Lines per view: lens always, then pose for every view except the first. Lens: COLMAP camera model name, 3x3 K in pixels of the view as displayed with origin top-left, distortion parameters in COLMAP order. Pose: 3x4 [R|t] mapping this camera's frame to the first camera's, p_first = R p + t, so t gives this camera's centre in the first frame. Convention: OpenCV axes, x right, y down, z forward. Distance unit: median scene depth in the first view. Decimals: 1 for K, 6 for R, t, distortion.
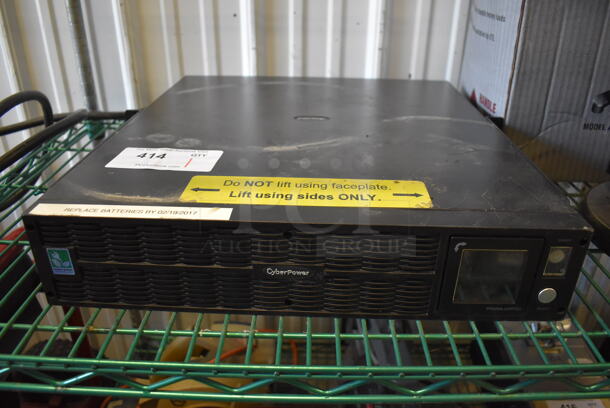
lens RADIAL K [[458.8, 0, 305.0], [0, 458.8, 204.0], [0, 0, 1]] dist [-0.085586, 0.004740]
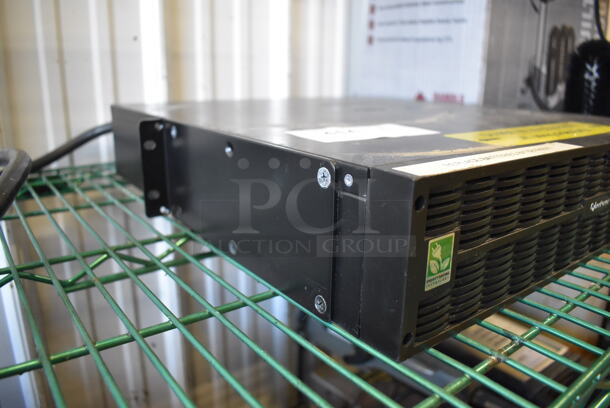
lens RADIAL K [[470.3, 0, 304.4], [0, 470.3, 197.2], [0, 0, 1]] dist [-0.091028, 0.002936]
pose [[0.787839, -0.163524, 0.593776, -0.701678], [0.283723, 0.952075, -0.114253, 0.046287], [-0.546636, 0.258481, 0.796478, 0.401756]]
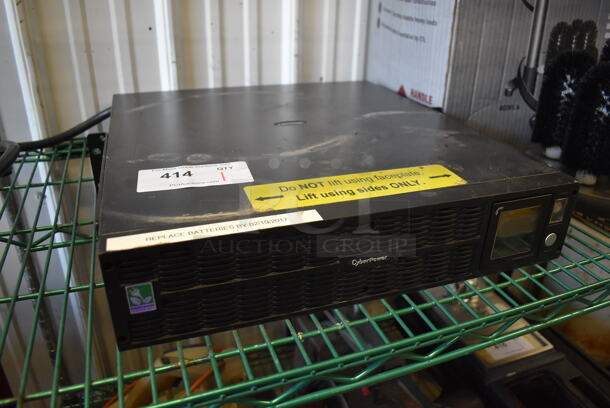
lens RADIAL K [[470.3, 0, 304.4], [0, 470.3, 197.2], [0, 0, 1]] dist [-0.091028, 0.002936]
pose [[0.931847, -0.145662, 0.332332, -0.353542], [0.158183, 0.987351, -0.010781, -0.006806], [-0.326558, 0.062616, 0.943101, -0.000855]]
